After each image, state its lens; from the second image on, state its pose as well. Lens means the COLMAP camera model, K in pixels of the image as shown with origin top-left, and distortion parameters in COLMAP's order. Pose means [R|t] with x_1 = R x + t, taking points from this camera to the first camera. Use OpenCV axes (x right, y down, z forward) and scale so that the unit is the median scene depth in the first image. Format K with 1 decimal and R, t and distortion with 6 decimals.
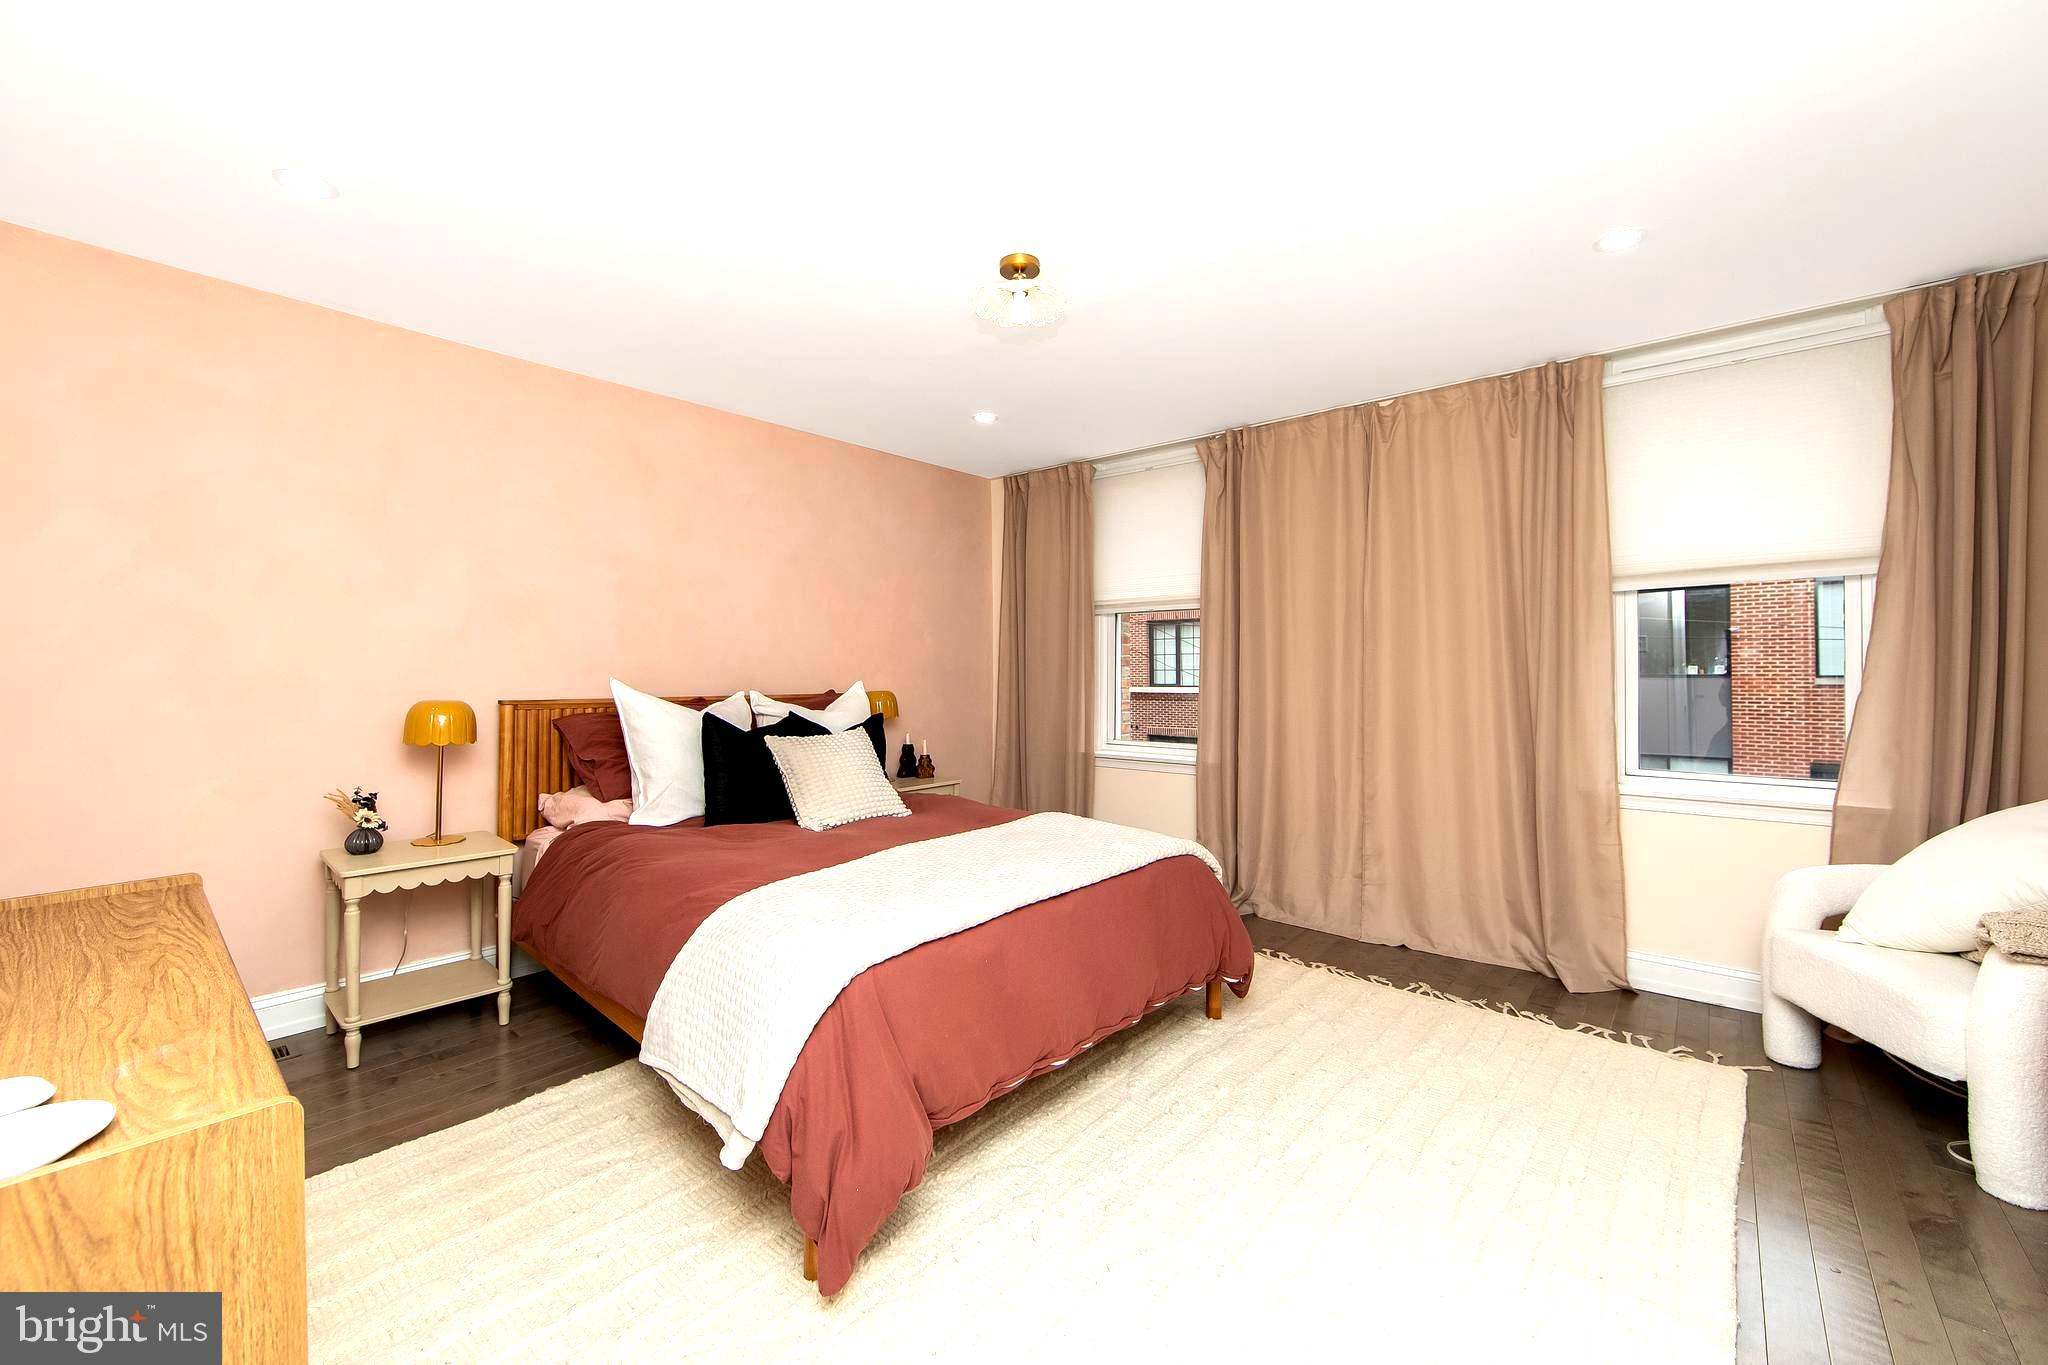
lens RADIAL K [[826.6, 0, 1026.6], [0, 826.6, 684.6], [0, 0, 1]] dist [-0.003890, 0.000002]
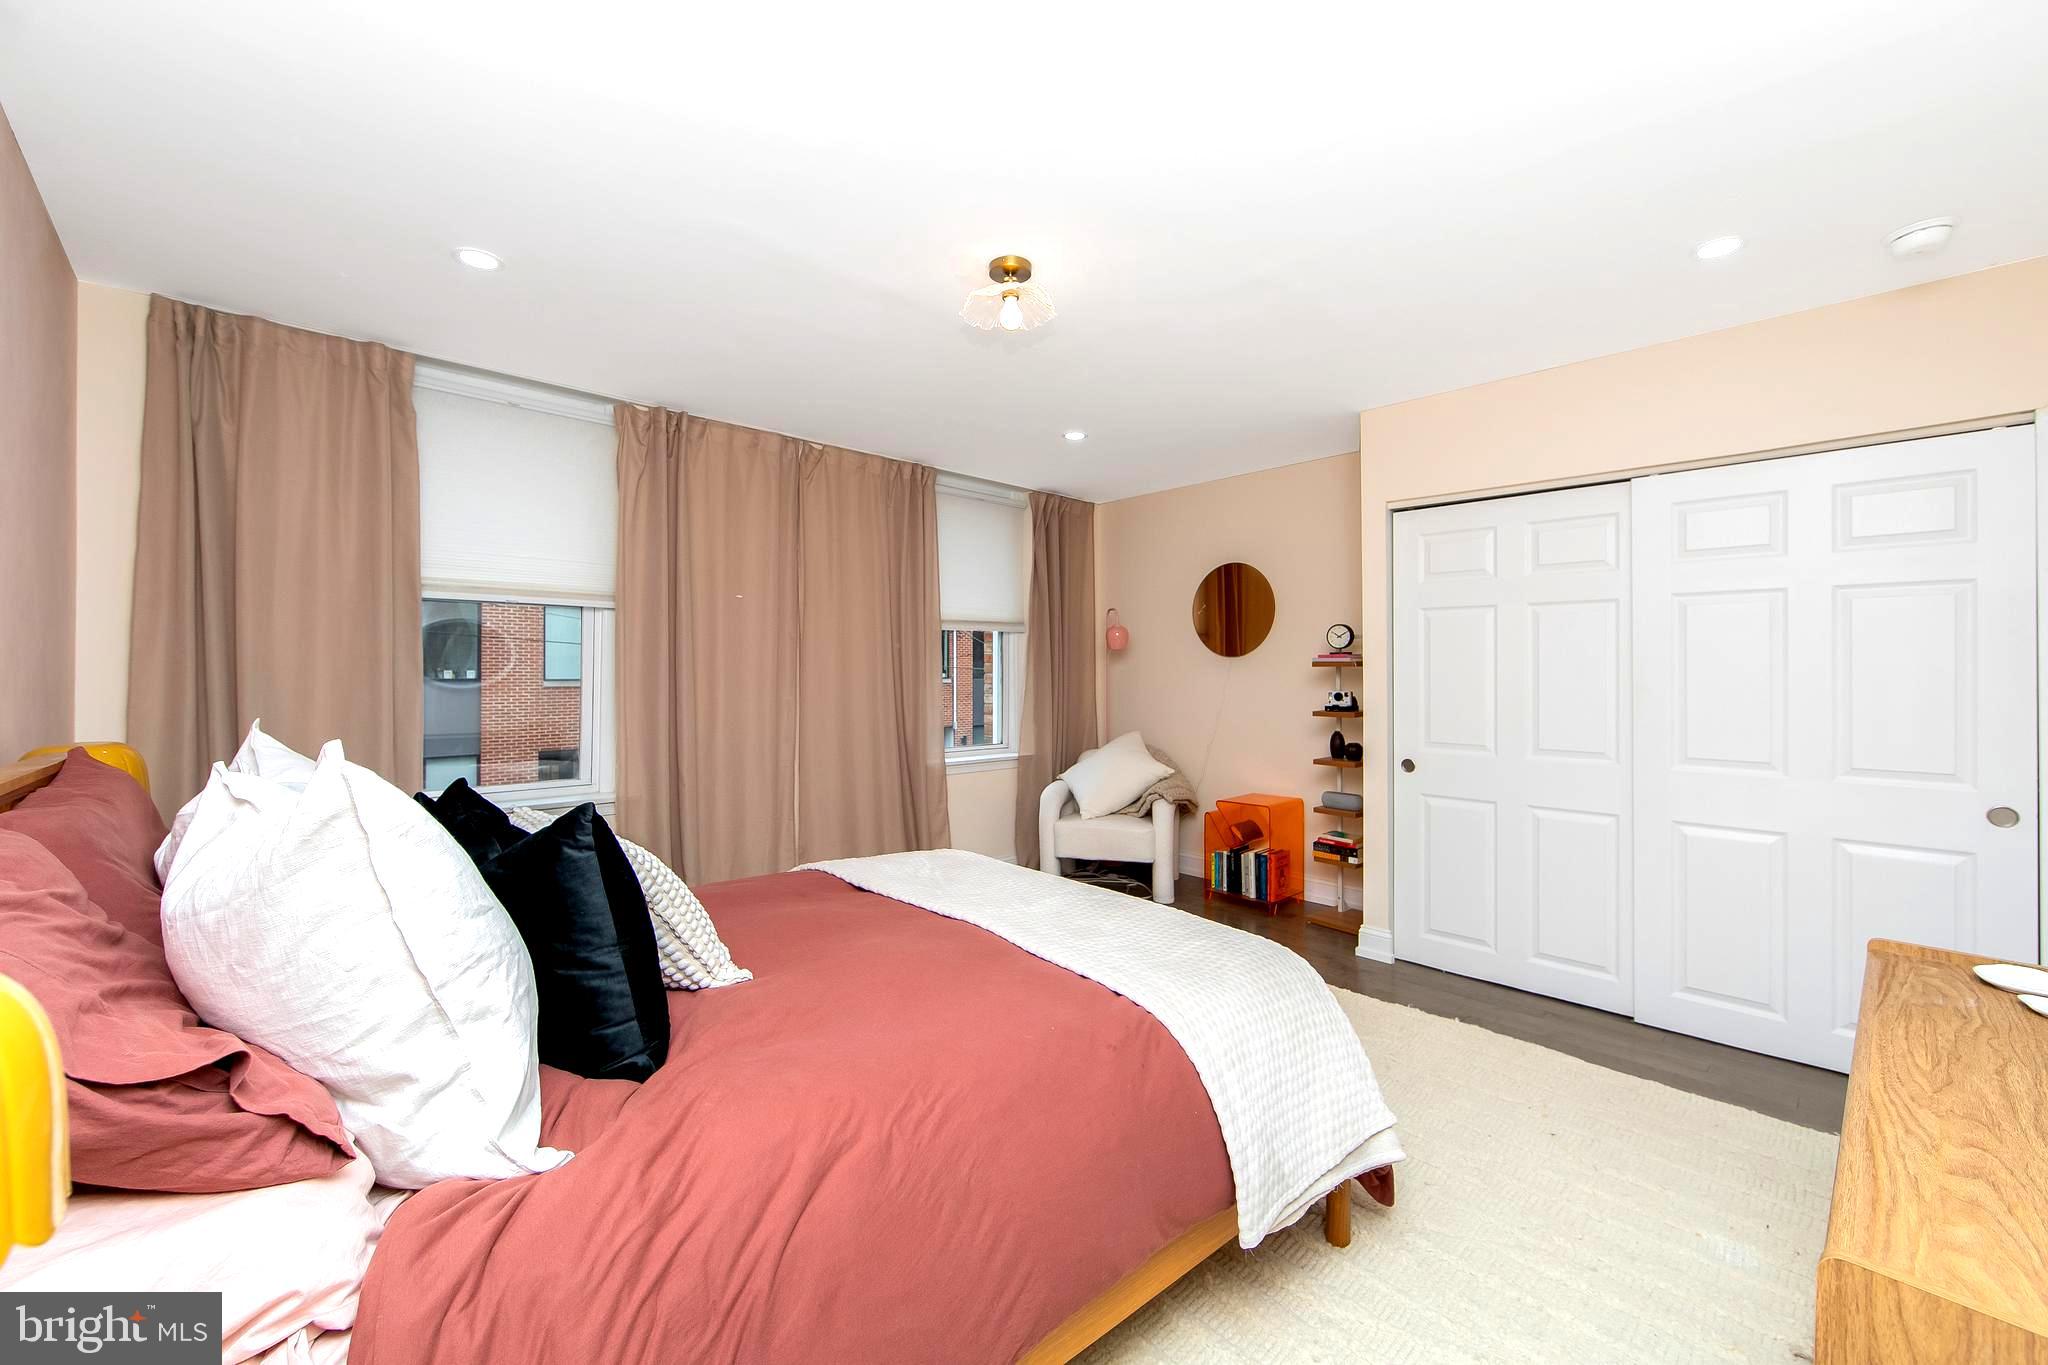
lens RADIAL K [[826.6, 0, 1026.6], [0, 826.6, 684.6], [0, 0, 1]] dist [-0.003890, 0.000002]
pose [[0.089091, -0.012631, 0.995943, -0.736438], [0.013277, 0.999846, 0.011493, -0.029159], [-0.995935, 0.012199, 0.089245, 0.692183]]
